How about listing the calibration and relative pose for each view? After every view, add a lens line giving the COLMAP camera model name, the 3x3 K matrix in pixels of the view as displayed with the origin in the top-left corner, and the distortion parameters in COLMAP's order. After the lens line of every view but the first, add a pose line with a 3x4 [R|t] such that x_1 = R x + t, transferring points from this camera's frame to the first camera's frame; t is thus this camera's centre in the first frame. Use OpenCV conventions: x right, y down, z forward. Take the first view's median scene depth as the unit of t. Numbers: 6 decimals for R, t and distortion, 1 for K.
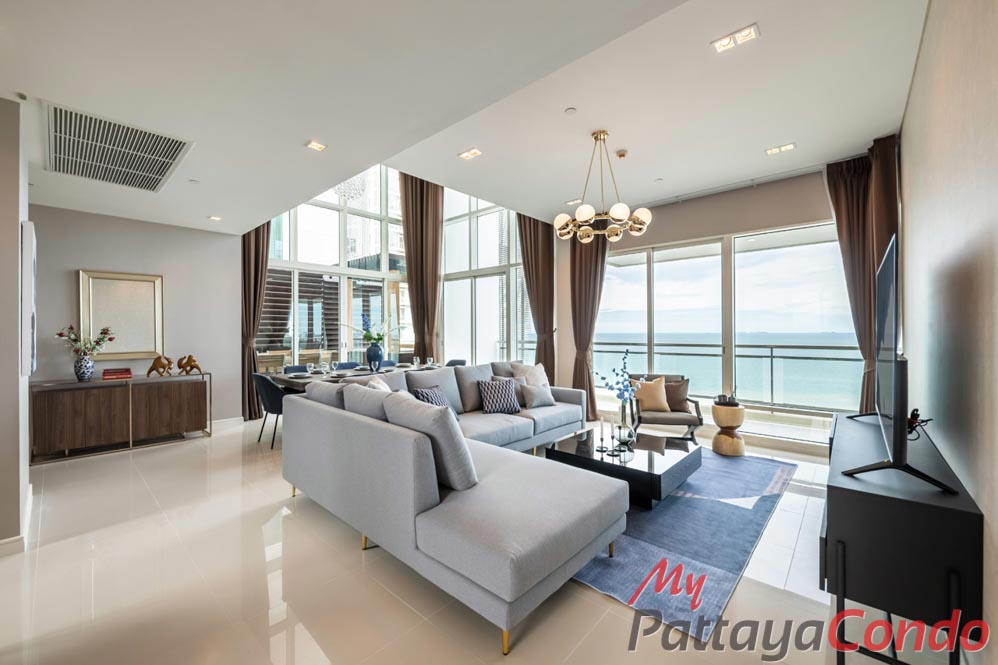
lens RADIAL K [[400.7, 0, 499.0], [0, 400.7, 332.5], [0, 0, 1]] dist [-0.000196, -0.000069]
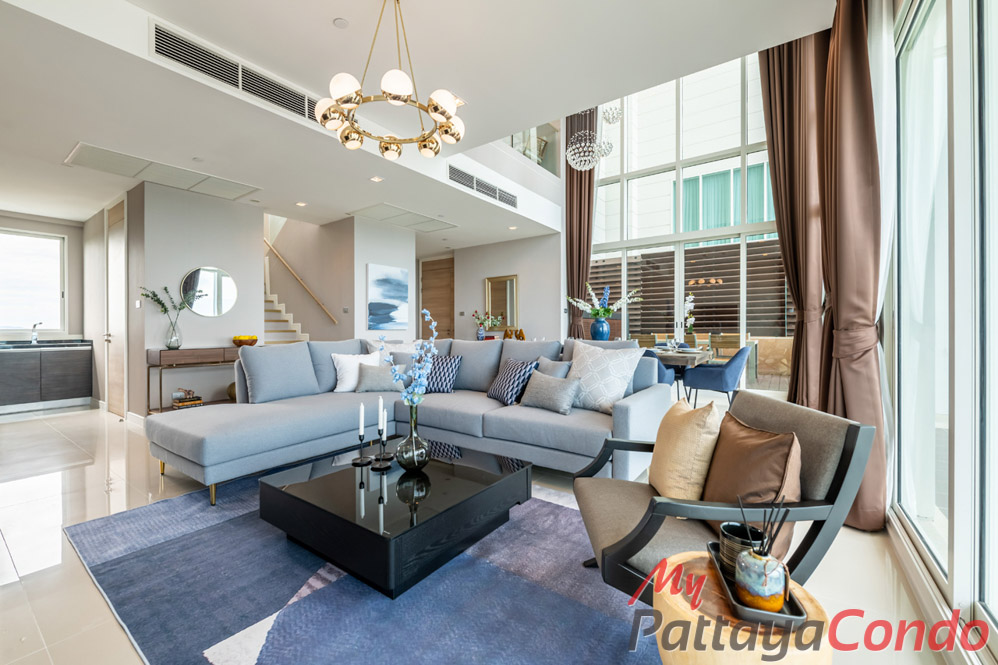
lens RADIAL K [[409.4, 0, 468.2], [0, 409.4, 331.9], [0, 0, 1]] dist [-0.000348, -0.000066]
pose [[0.073423, 0.004944, -0.997289, 0.996230], [0.005673, 0.999969, 0.005375, 0.081740], [0.997285, -0.006053, 0.073393, 1.144092]]
